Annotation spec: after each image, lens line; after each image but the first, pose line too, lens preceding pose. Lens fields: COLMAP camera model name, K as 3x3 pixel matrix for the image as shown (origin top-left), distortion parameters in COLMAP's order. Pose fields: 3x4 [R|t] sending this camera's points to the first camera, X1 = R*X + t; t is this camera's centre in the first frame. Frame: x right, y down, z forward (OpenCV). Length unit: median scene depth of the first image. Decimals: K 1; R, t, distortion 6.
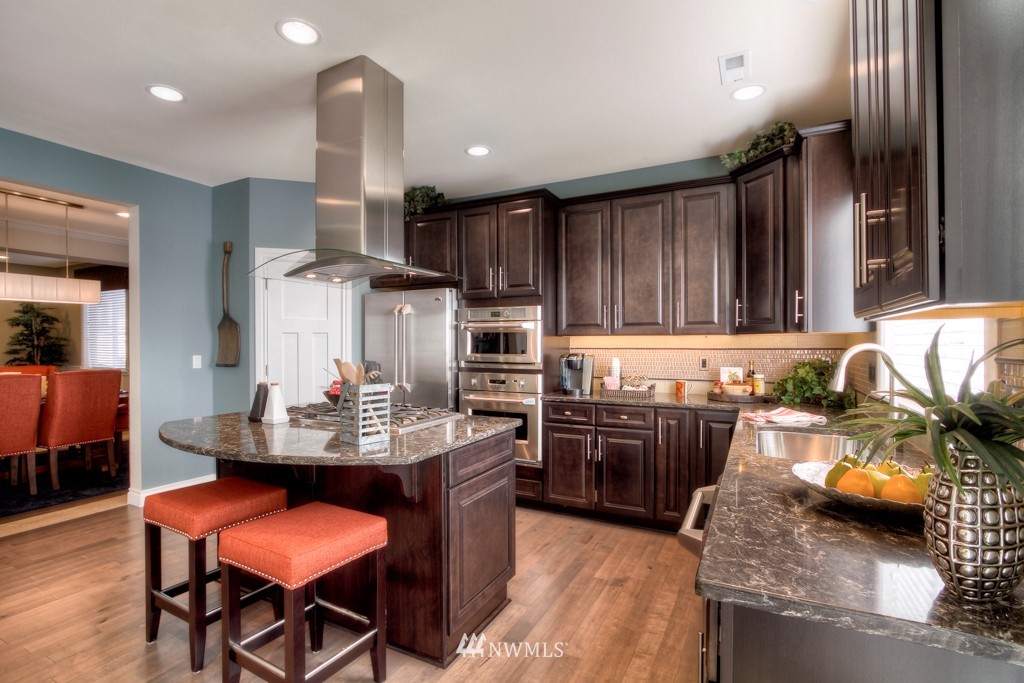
lens RADIAL K [[475.8, 0, 513.7], [0, 475.8, 345.5], [0, 0, 1]] dist [-0.013125, 0.001180]
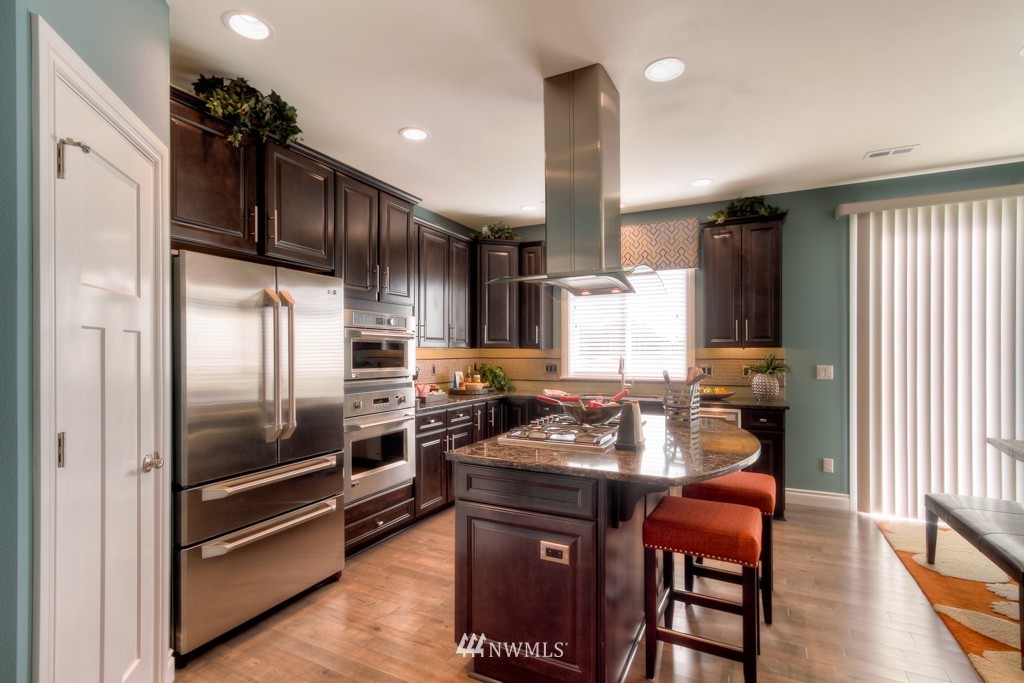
lens RADIAL K [[475.8, 0, 511.1], [0, 475.8, 347.9], [0, 0, 1]] dist [-0.013125, 0.001180]
pose [[-0.018982, 0.014072, 0.999721, -0.905919], [0.012395, 0.999827, -0.013838, -0.003004], [-0.999743, 0.012129, -0.019154, 0.802259]]
